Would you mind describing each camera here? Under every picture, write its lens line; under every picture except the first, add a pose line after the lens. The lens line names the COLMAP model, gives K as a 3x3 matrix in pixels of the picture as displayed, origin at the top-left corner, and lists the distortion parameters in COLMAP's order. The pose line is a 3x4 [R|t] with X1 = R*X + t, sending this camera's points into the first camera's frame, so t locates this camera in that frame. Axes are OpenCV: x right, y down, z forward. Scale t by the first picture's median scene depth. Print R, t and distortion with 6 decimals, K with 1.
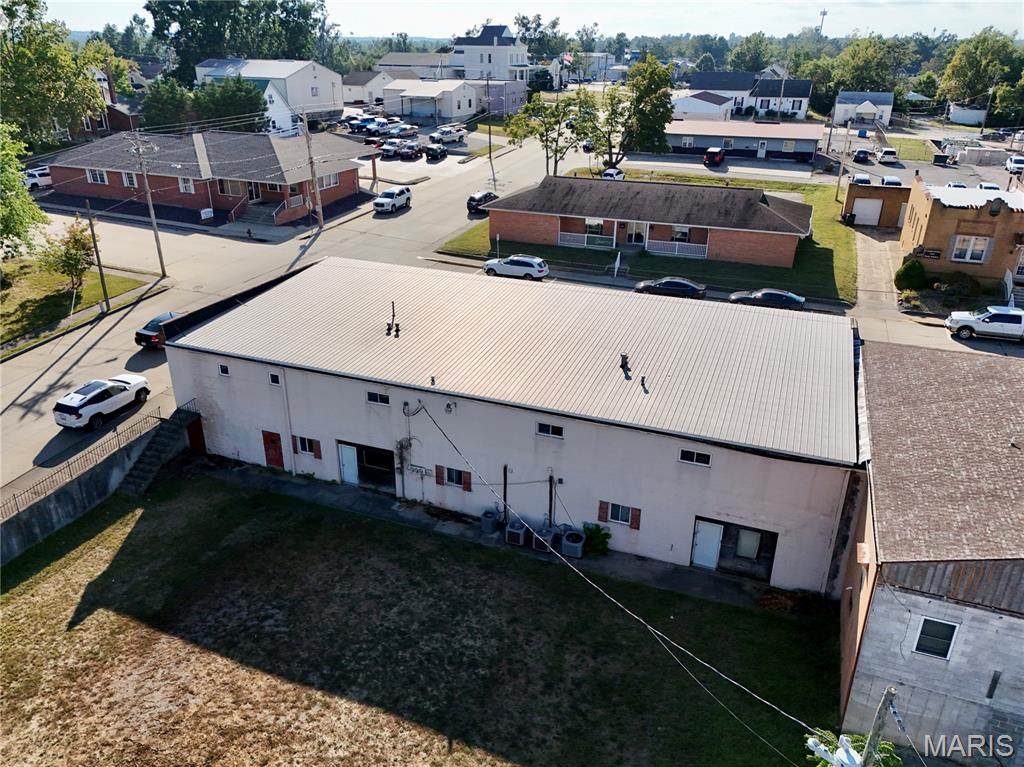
lens RADIAL K [[751.3, 0, 512.0], [0, 751.3, 383.5], [0, 0, 1]] dist [0.054853, -0.026605]
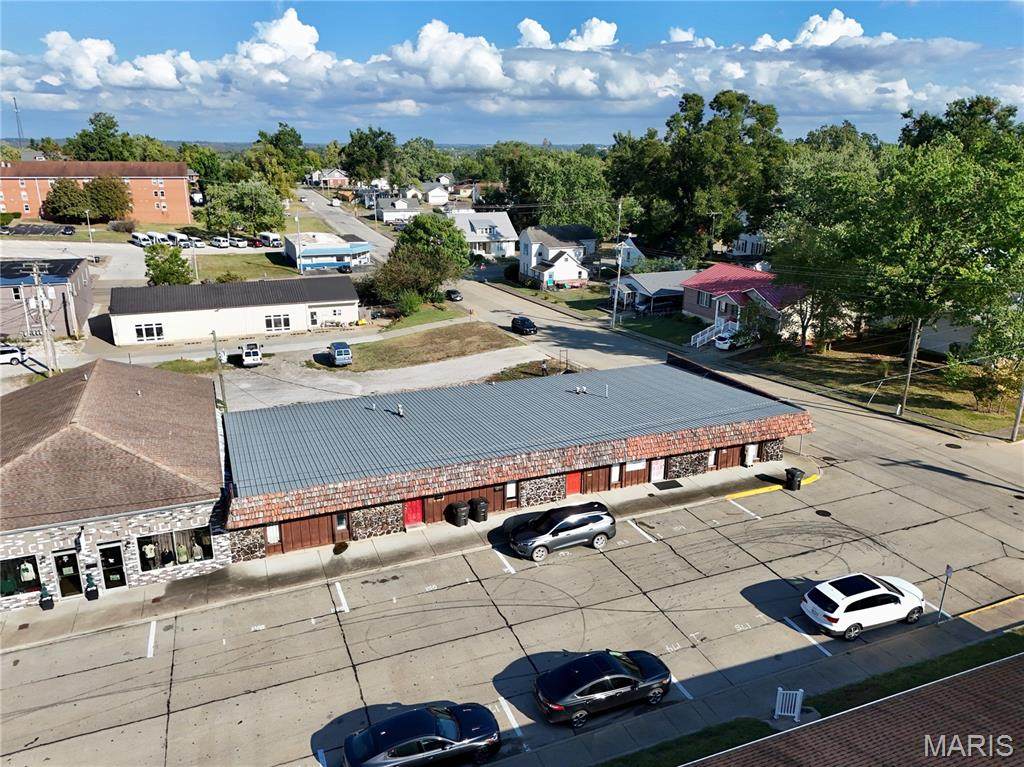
lens RADIAL K [[751.3, 0, 512.0], [0, 751.3, 383.5], [0, 0, 1]] dist [0.054853, -0.026605]
pose [[-0.728039, 0.193896, -0.657544, 0.592361], [-0.285148, 0.786605, 0.547671, -0.583840], [0.623418, 0.586223, -0.517390, 1.220983]]
